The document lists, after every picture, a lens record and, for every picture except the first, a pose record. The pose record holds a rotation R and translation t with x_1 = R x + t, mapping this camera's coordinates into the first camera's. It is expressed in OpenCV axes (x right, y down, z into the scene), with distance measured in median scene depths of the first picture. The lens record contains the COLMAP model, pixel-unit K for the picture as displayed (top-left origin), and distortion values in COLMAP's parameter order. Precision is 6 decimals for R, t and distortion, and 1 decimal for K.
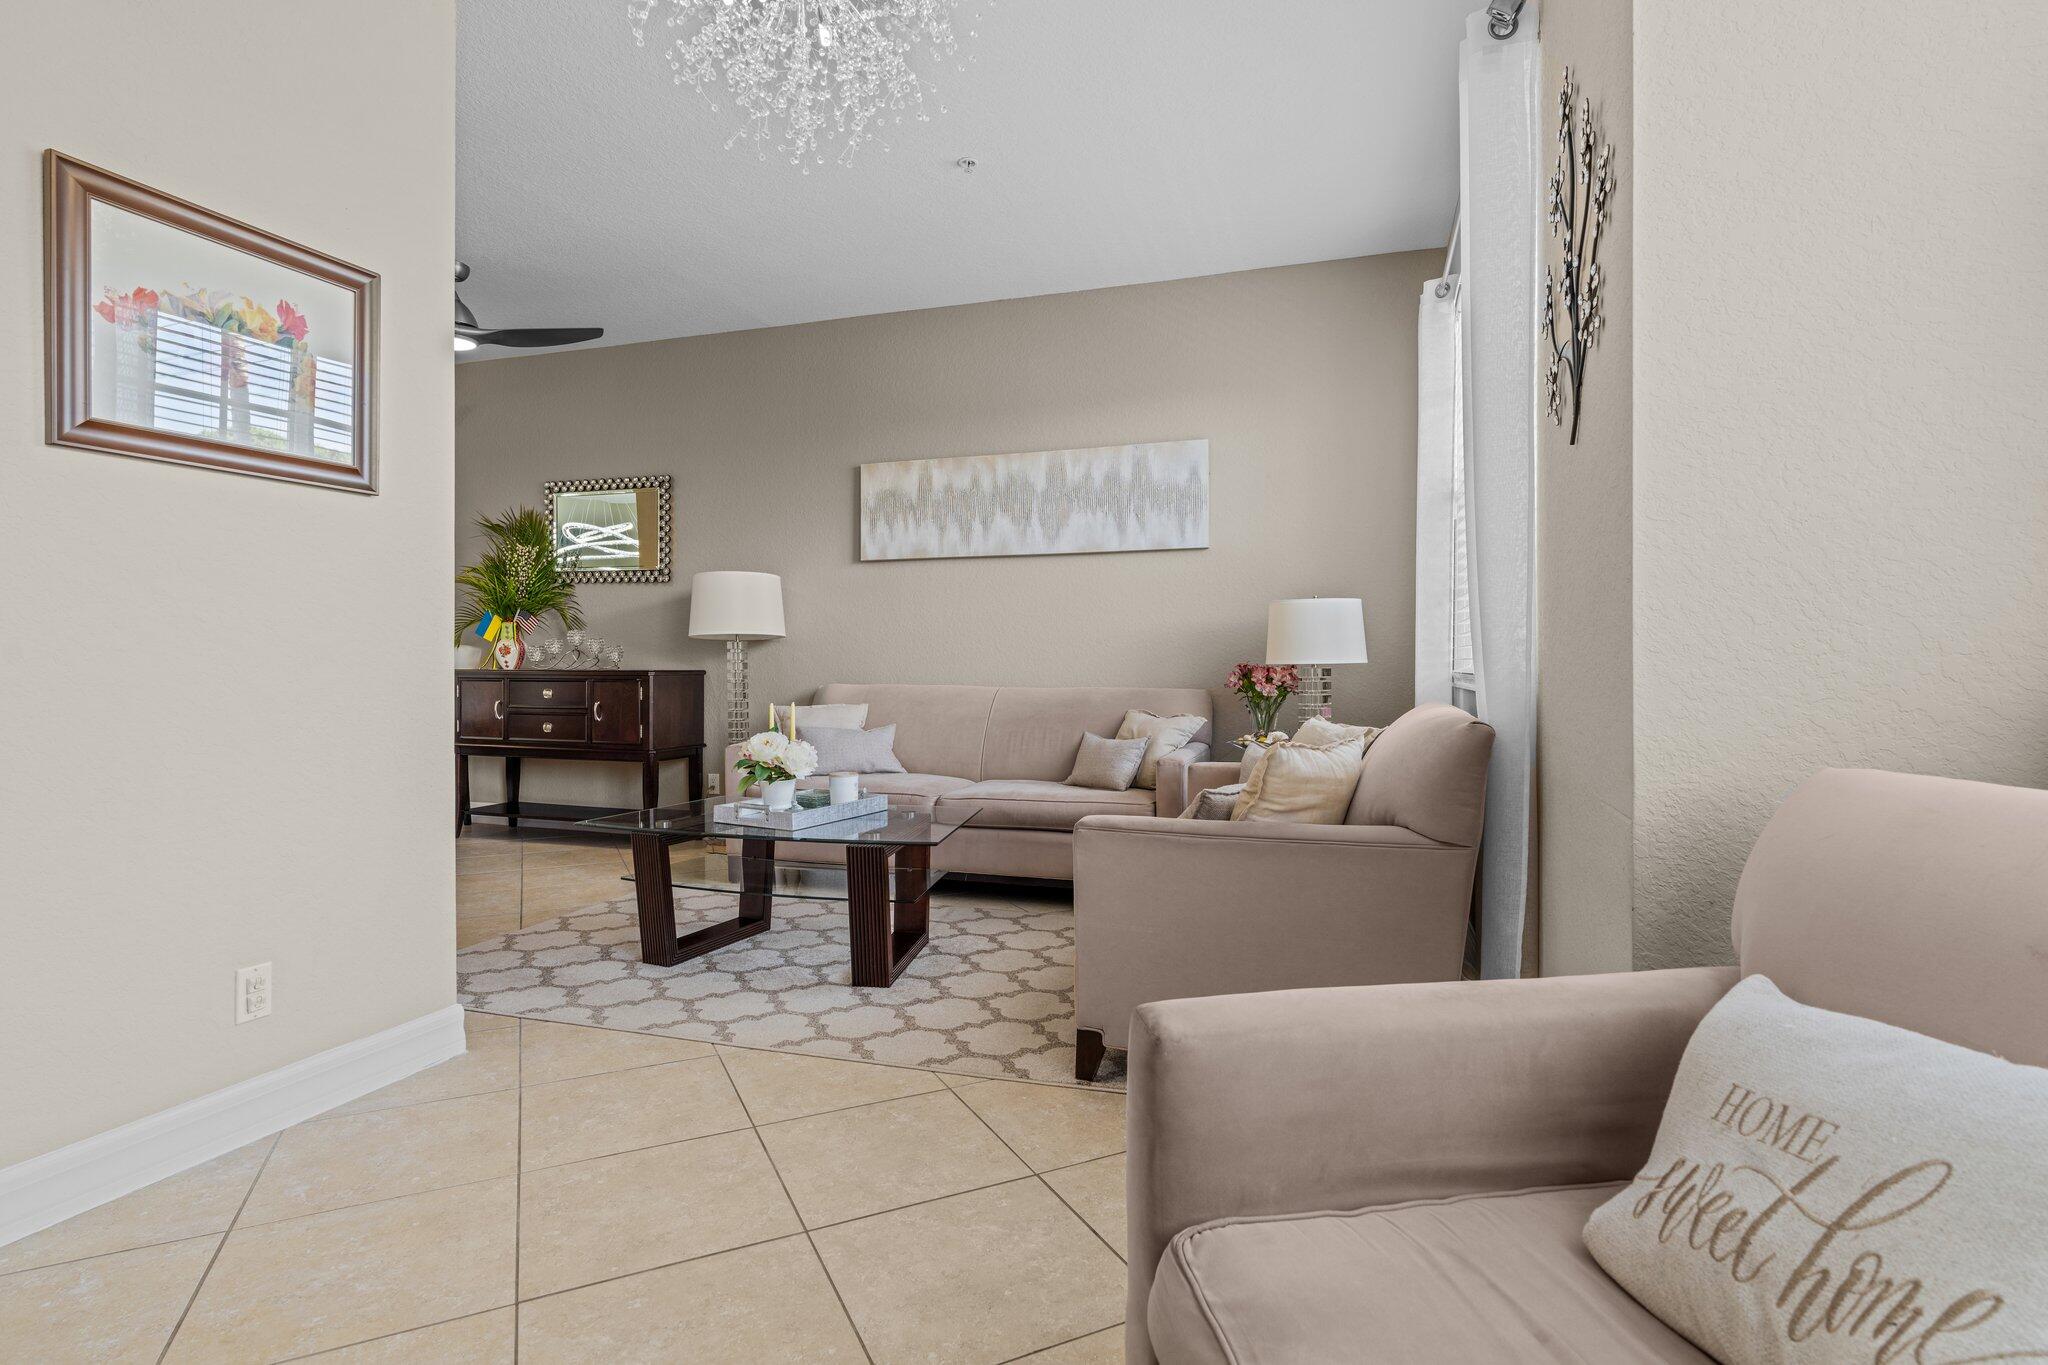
lens RADIAL K [[994.5, 0, 1056.6], [0, 994.5, 685.0], [0, 0, 1]] dist [-0.006733, 0.002354]
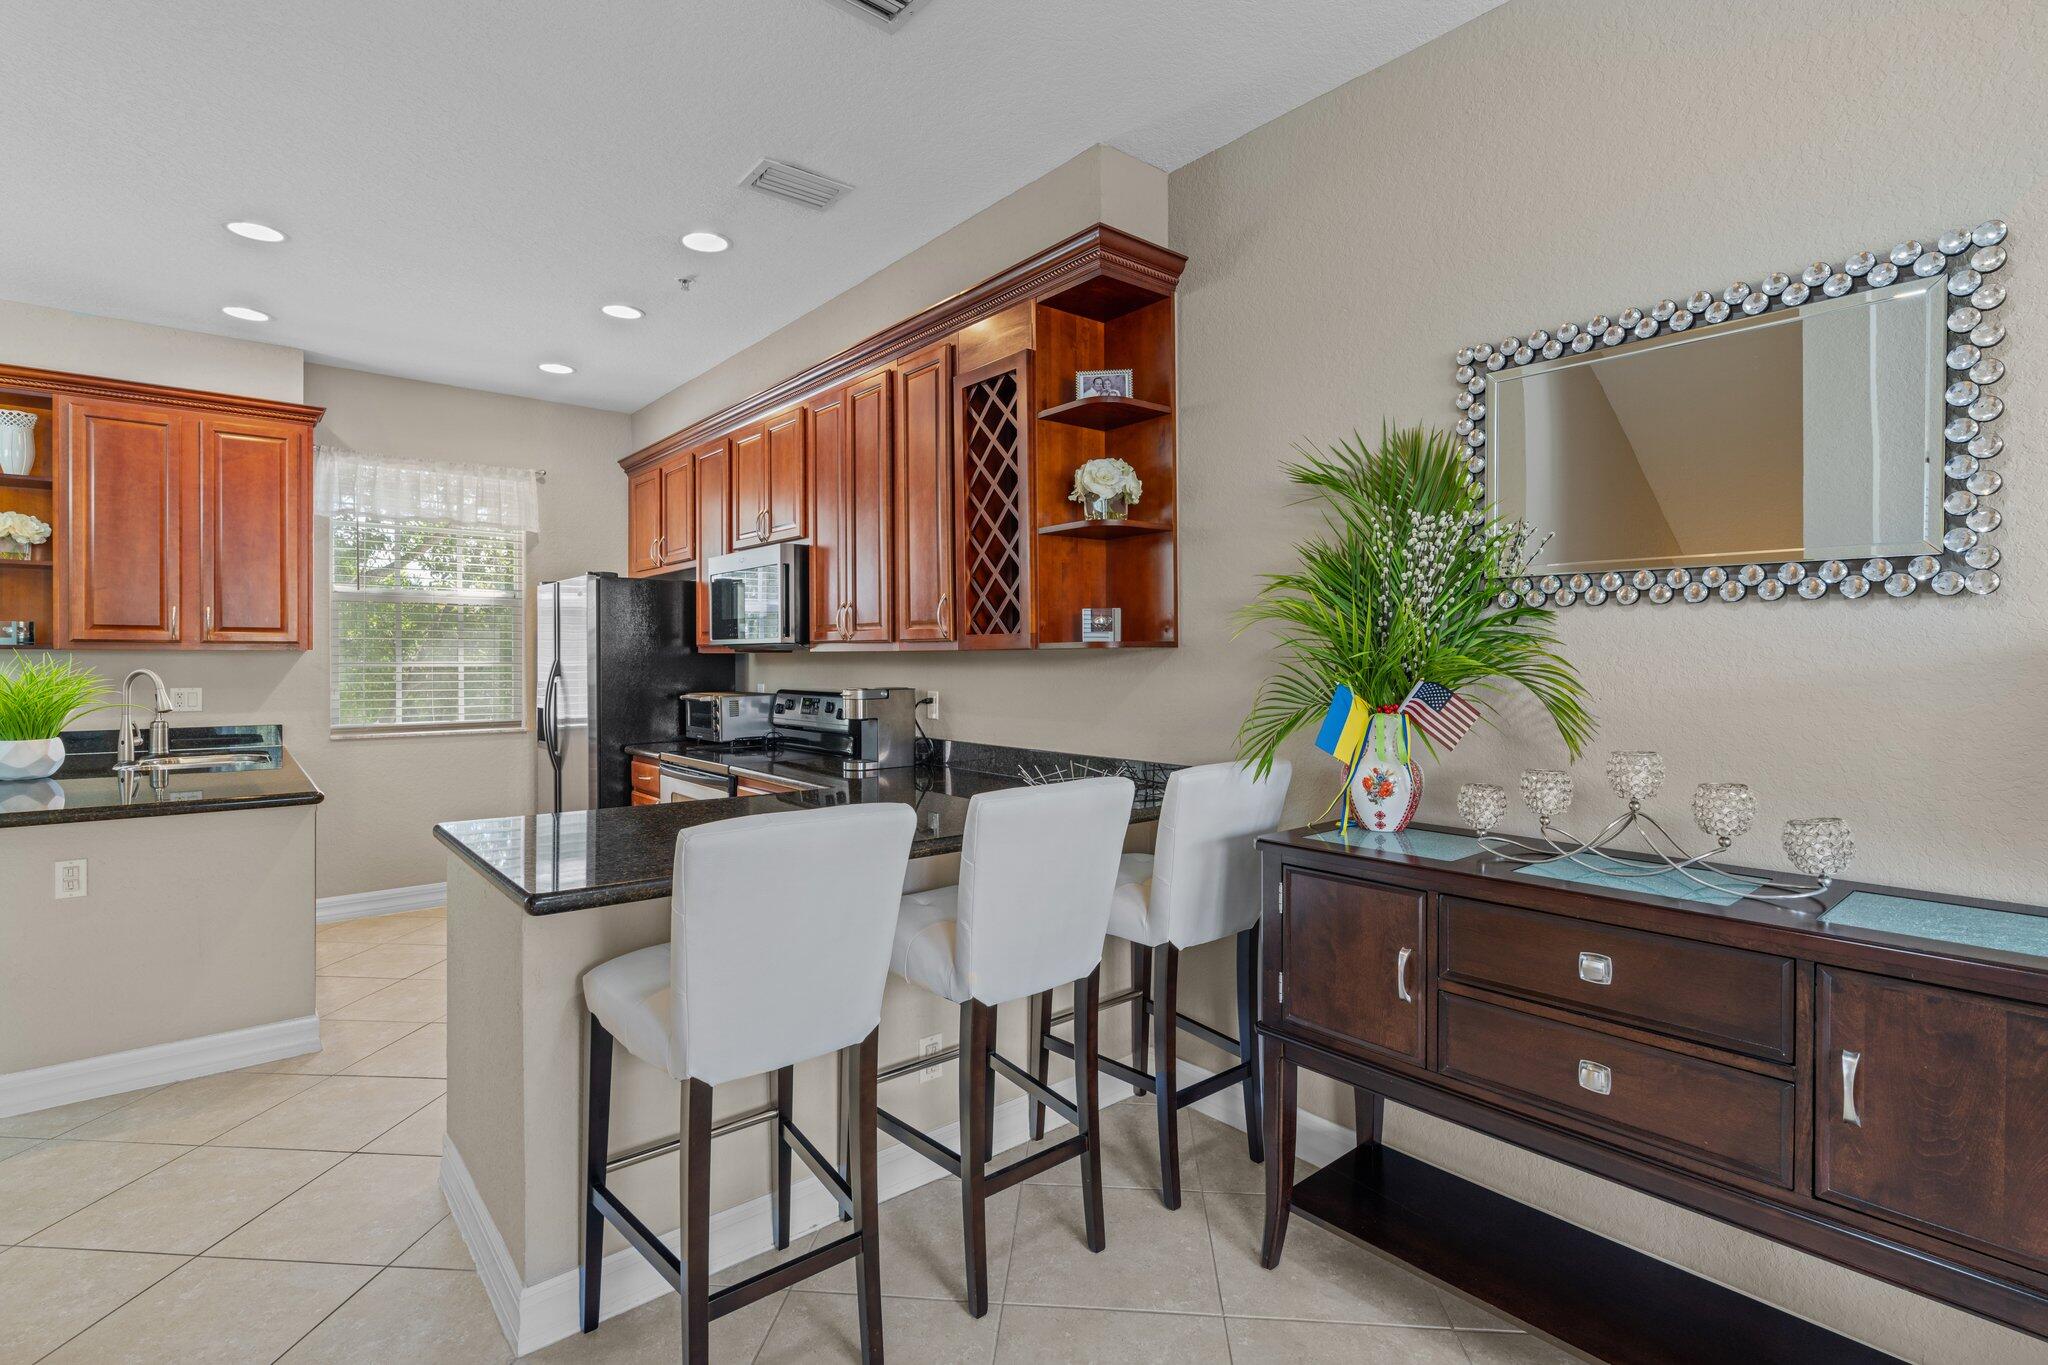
lens RADIAL K [[994.5, 0, 1023.1], [0, 994.5, 661.5], [0, 0, 1]] dist [-0.006733, 0.002354]
pose [[0.839469, -0.003116, -0.543399, -0.545076], [-0.009692, 0.999739, -0.020705, -0.087932], [0.543322, 0.022648, 0.839219, 0.706667]]
